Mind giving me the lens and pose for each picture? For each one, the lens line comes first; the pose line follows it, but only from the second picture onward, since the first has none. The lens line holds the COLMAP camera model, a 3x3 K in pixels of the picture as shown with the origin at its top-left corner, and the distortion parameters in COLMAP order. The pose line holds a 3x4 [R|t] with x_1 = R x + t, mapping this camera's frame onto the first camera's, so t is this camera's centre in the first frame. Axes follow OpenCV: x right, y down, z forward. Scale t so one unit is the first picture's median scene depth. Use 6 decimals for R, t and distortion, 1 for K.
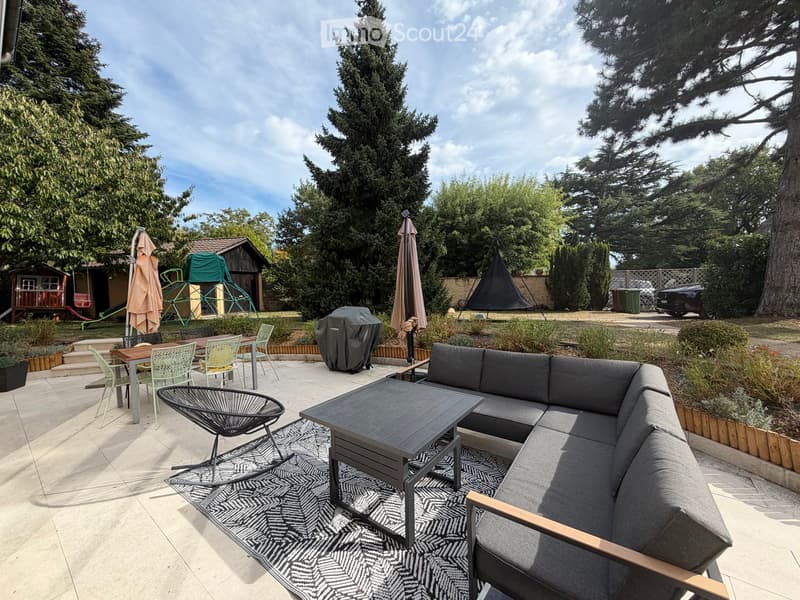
lens RADIAL K [[316.5, 0, 399.3], [0, 316.5, 300.5], [0, 0, 1]] dist [-0.000715, -0.000137]
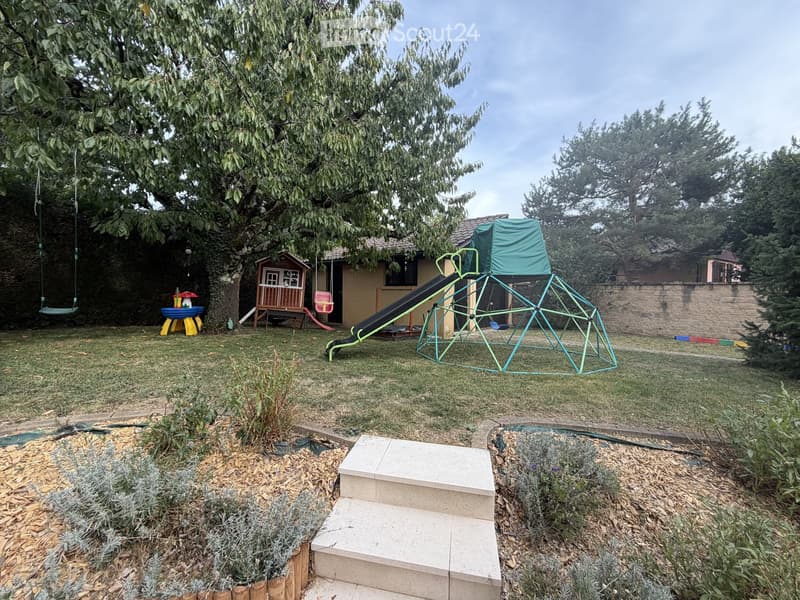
lens RADIAL K [[316.5, 0, 400.4], [0, 316.5, 300.7], [0, 0, 1]] dist [-0.000715, -0.000137]
pose [[0.875463, 0.042428, -0.481419, -0.502209], [-0.052944, 0.998563, -0.008274, -0.006175], [0.480376, 0.032732, 0.876452, 0.457733]]
